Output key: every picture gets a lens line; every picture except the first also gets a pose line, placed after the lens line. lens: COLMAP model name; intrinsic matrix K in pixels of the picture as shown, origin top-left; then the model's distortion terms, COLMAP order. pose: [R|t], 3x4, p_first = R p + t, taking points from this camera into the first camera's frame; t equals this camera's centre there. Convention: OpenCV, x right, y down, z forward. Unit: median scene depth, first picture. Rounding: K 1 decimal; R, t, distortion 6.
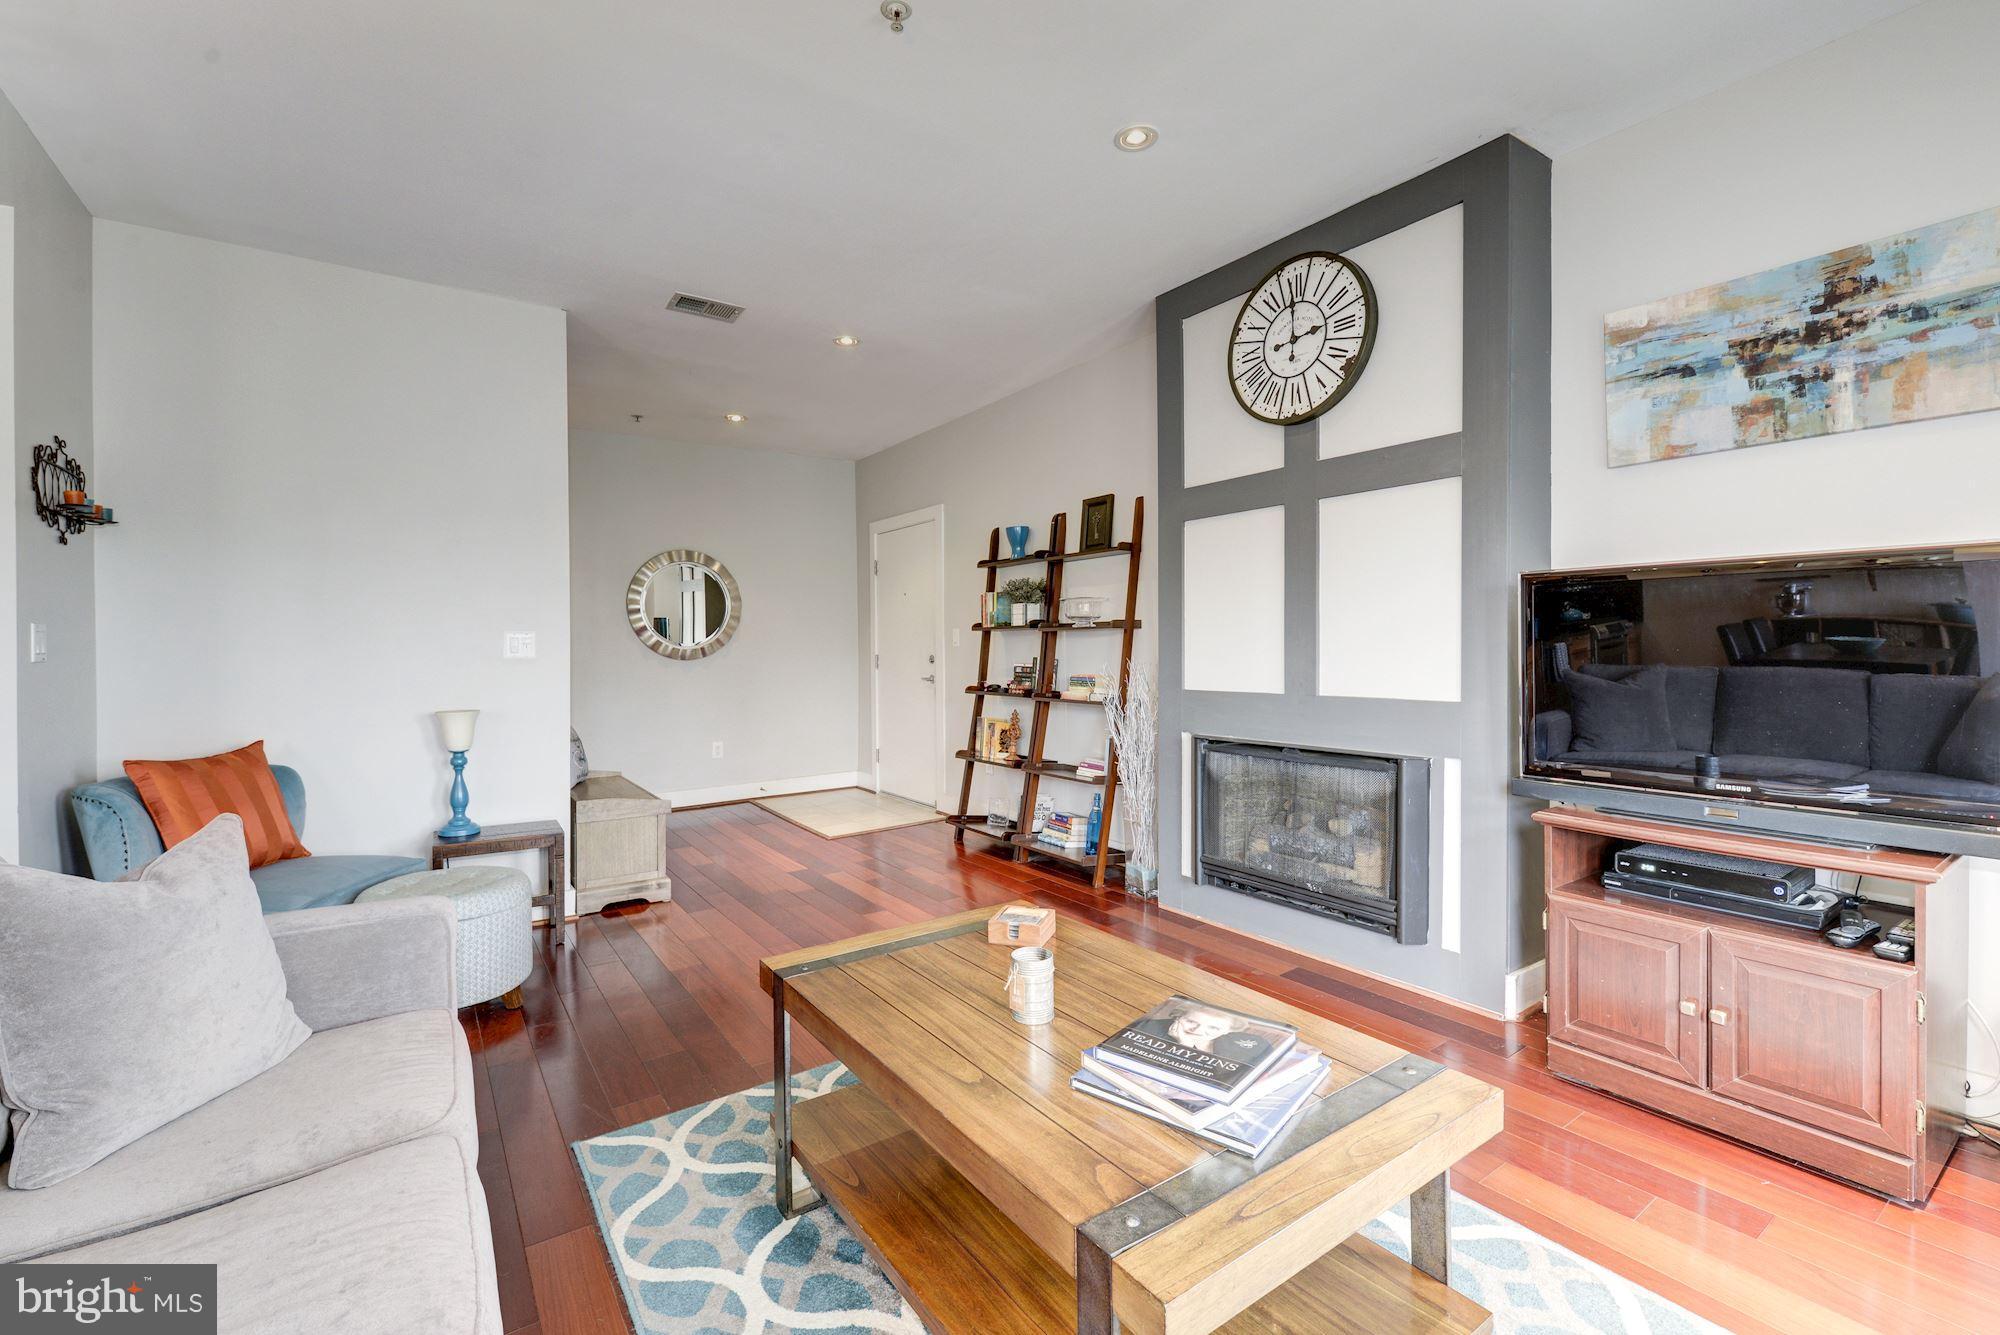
lens RADIAL K [[863.1, 0, 1010.2], [0, 863.1, 660.2], [0, 0, 1]] dist [0.008474, -0.003866]
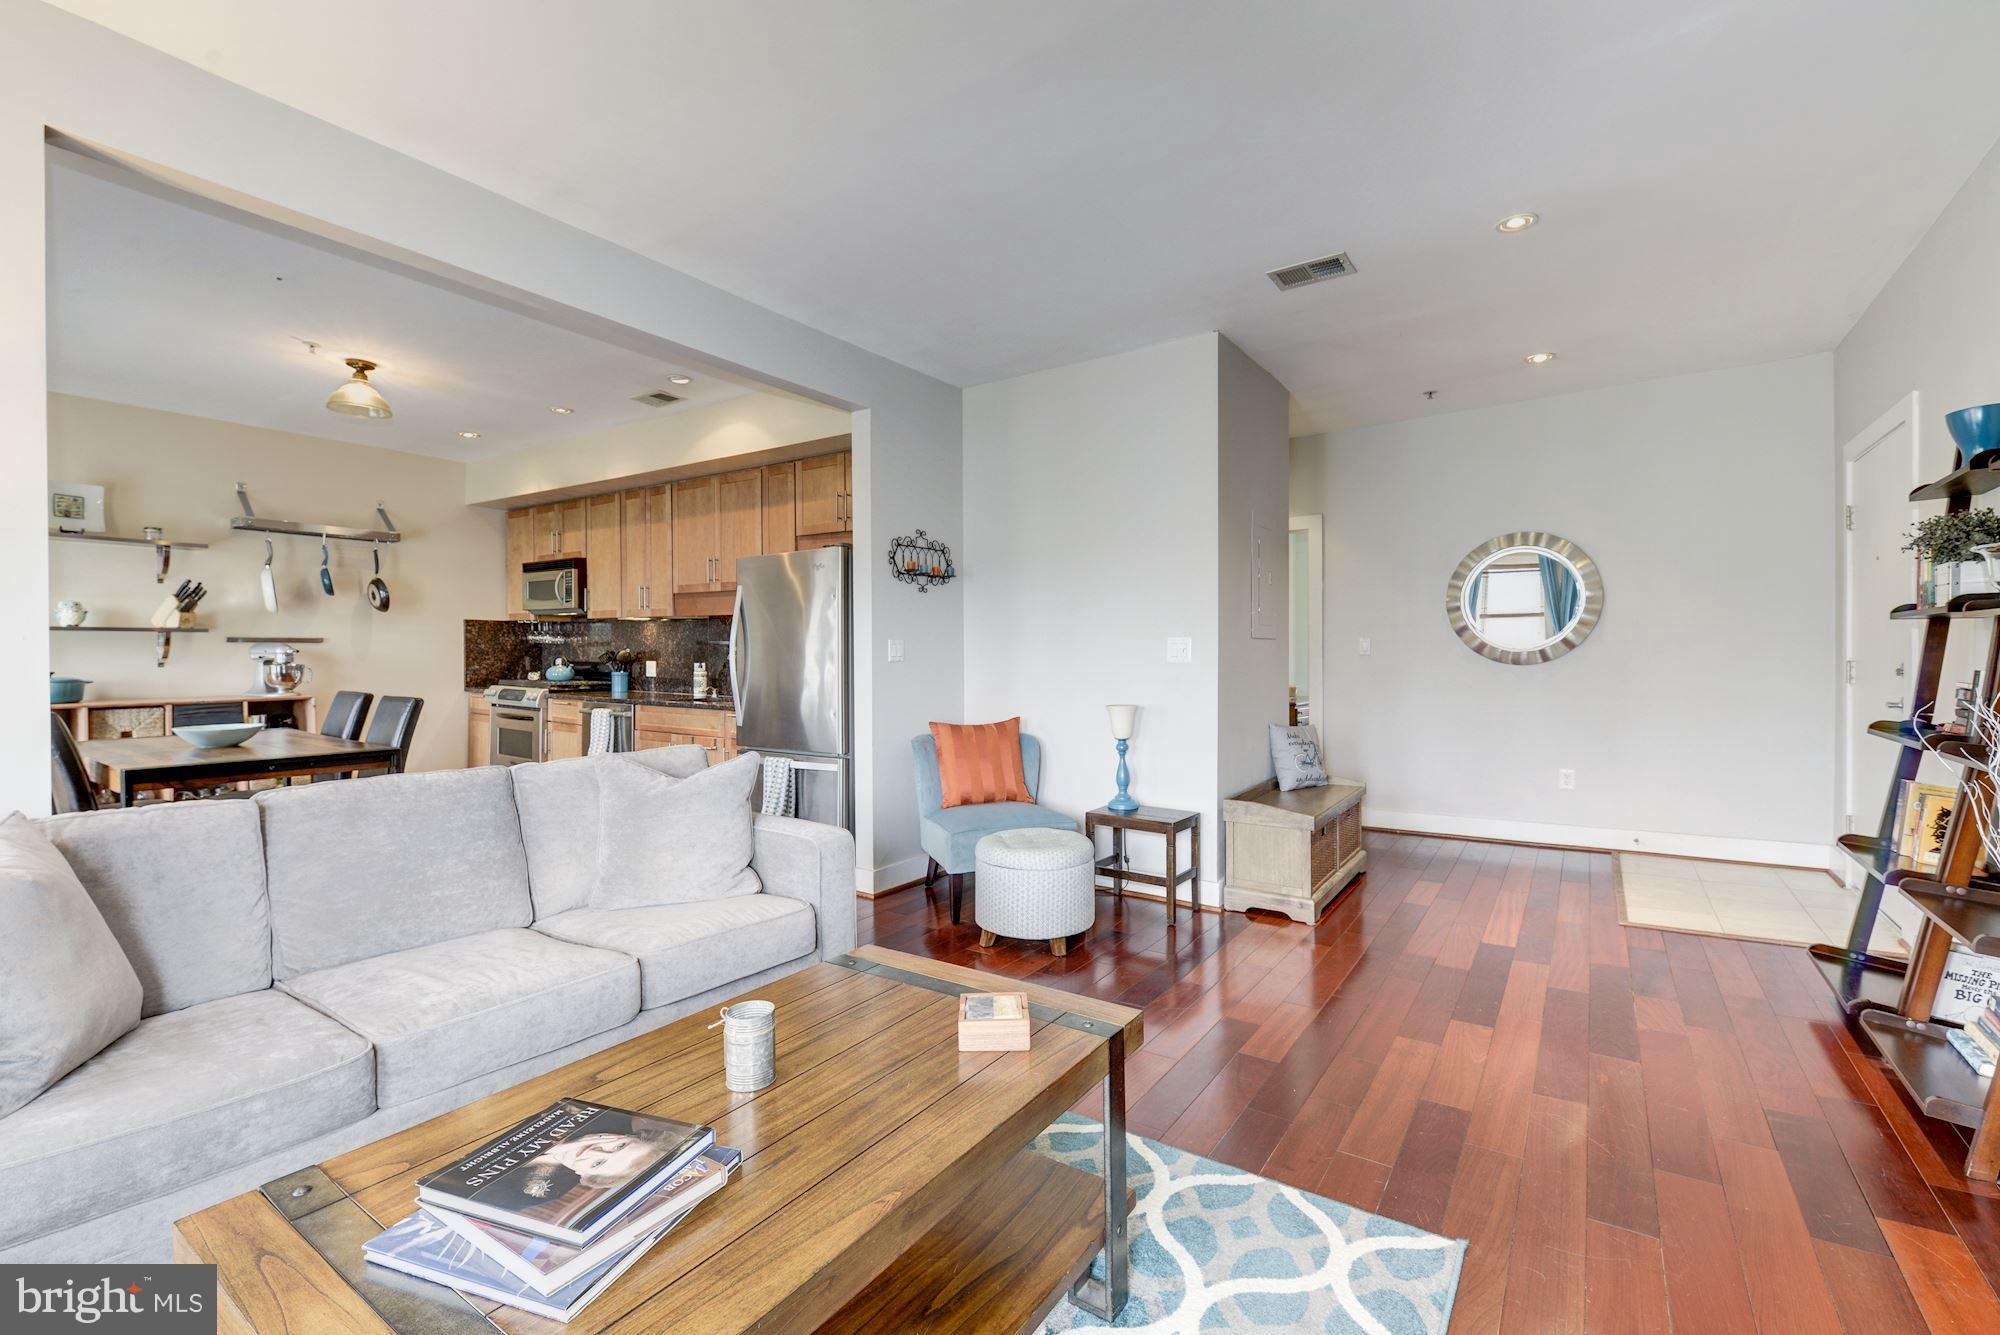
lens RADIAL K [[863.1, 0, 984.5], [0, 863.1, 664.4], [0, 0, 1]] dist [0.008474, -0.003866]
pose [[0.330492, 0.015525, -0.943681, 0.347236], [-0.009033, 0.999871, 0.013286, -0.009649], [0.943766, 0.004133, 0.330590, 0.347809]]
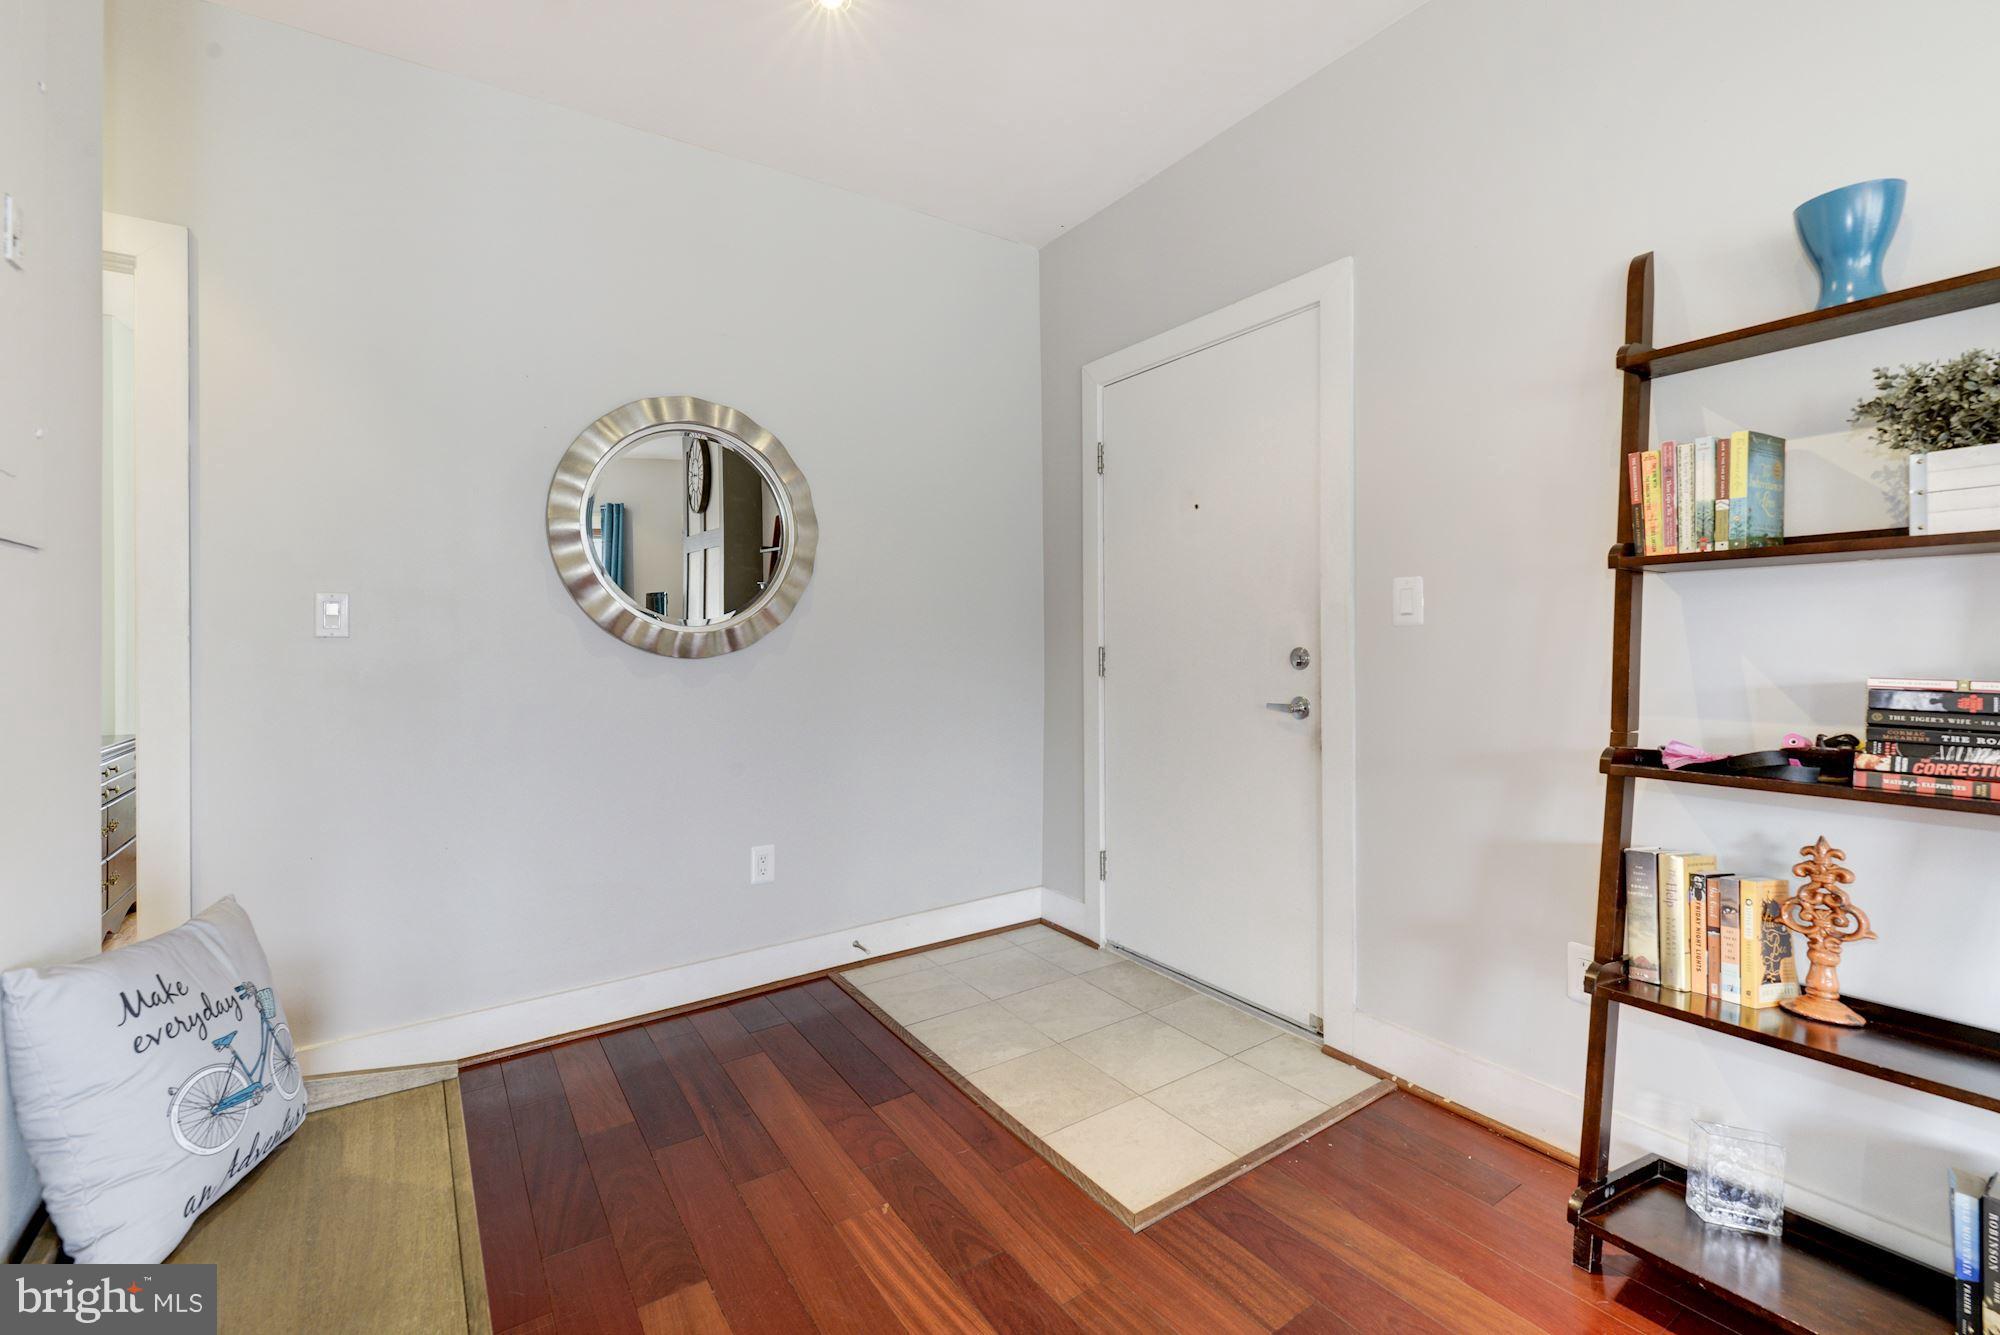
lens RADIAL K [[863.1, 0, 990.9], [0, 863.1, 649.6], [0, 0, 1]] dist [0.008474, -0.003866]
pose [[0.999562, 0.002841, -0.029467, -0.313983], [-0.003049, 0.999971, -0.007024, -0.002239], [0.029446, 0.007111, 0.999541, 0.844127]]
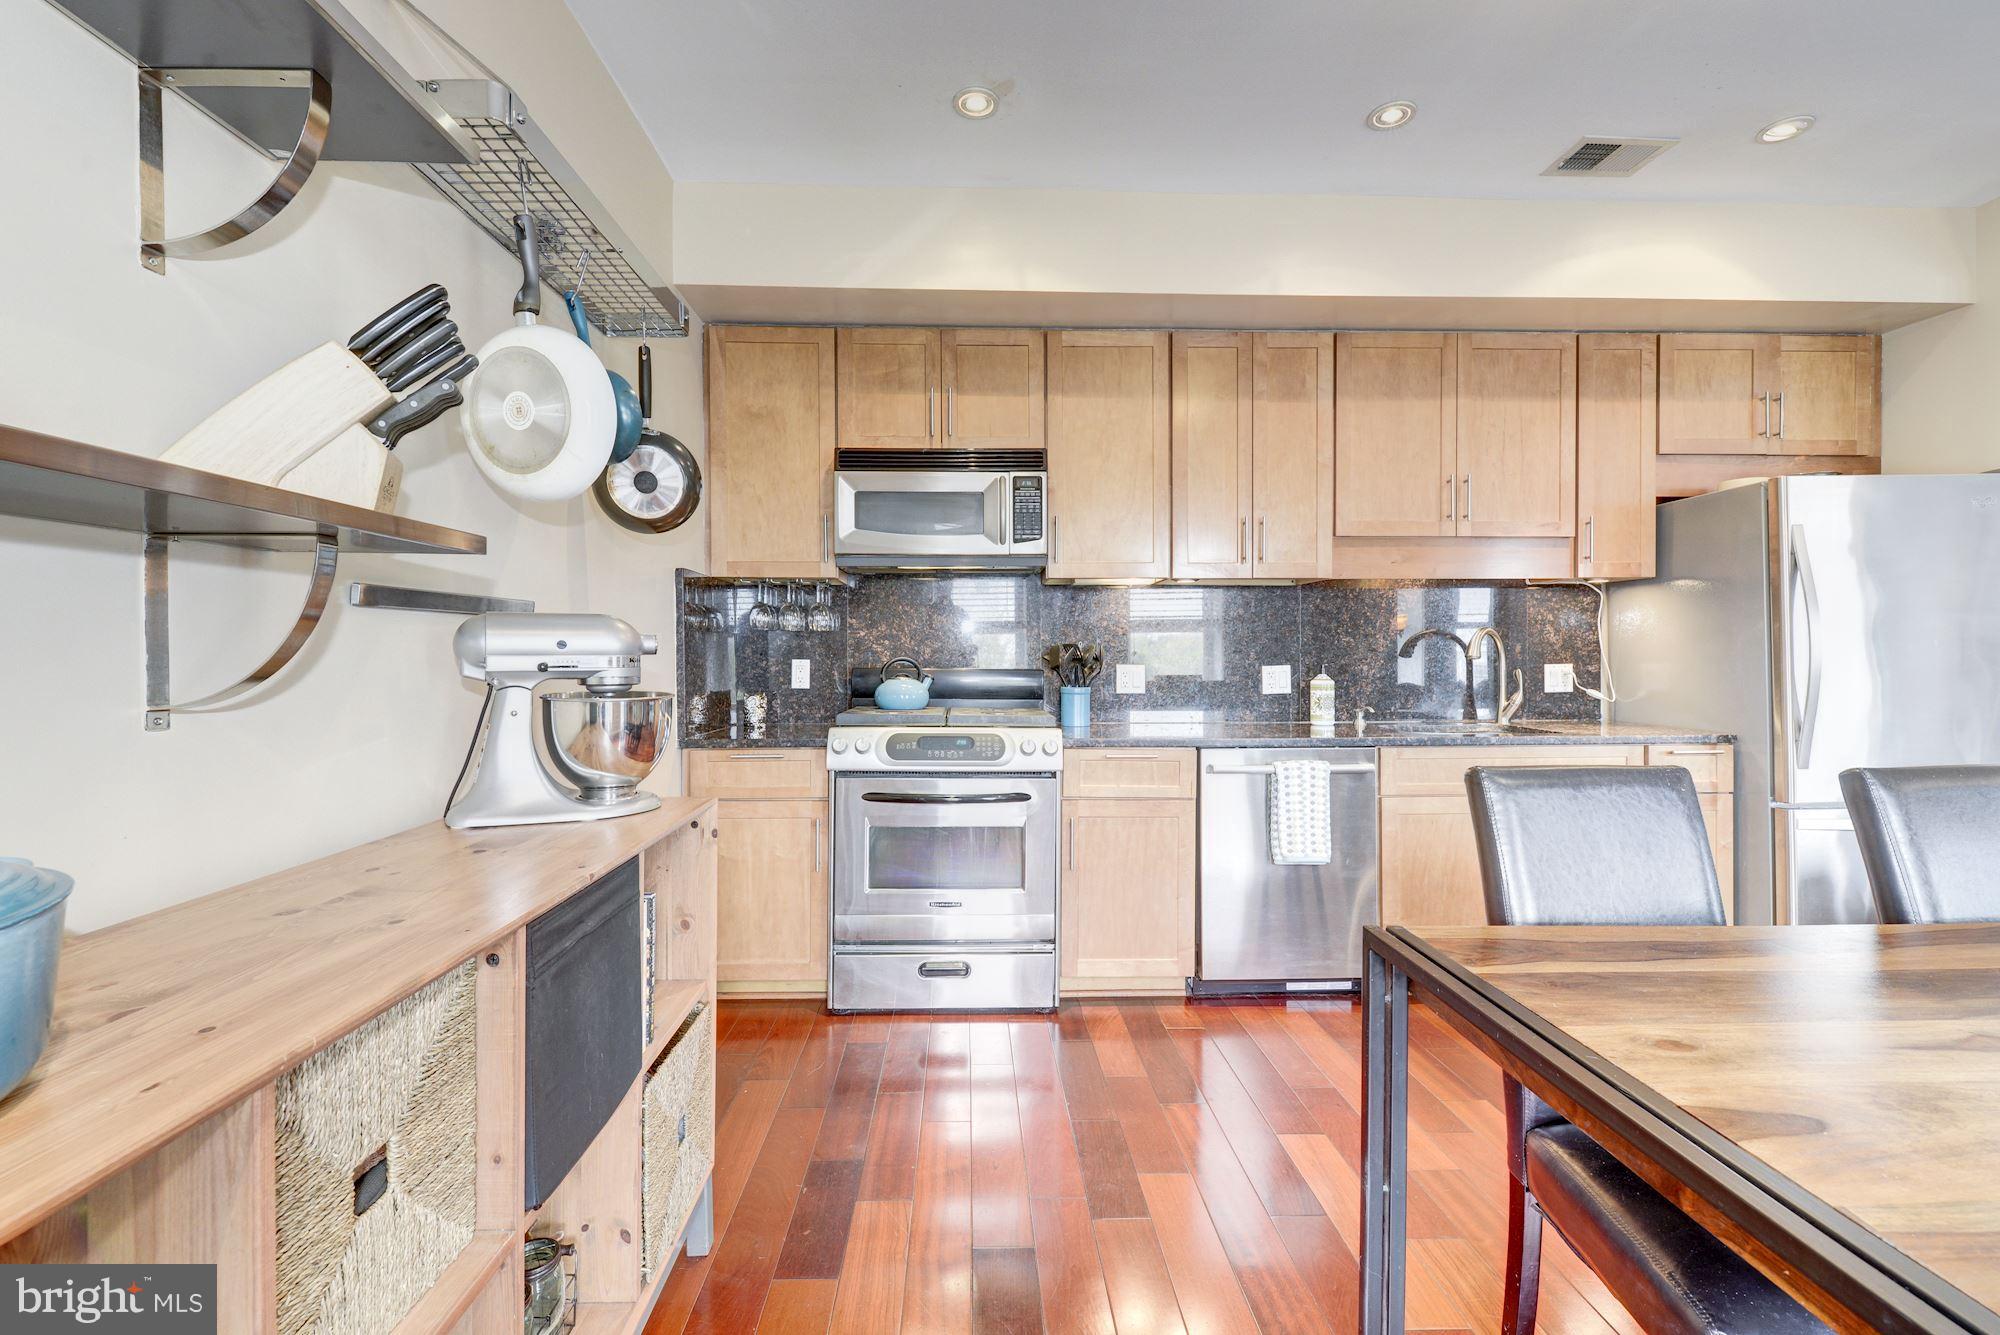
lens RADIAL K [[863.1, 0, 996.2], [0, 863.1, 665.3], [0, 0, 1]] dist [0.008474, -0.003866]
pose [[0.832136, 0.001909, -0.554569, -0.958303], [0.002501, 0.999971, 0.007195, 0.004734], [0.554567, -0.007374, 0.832107, -0.453263]]
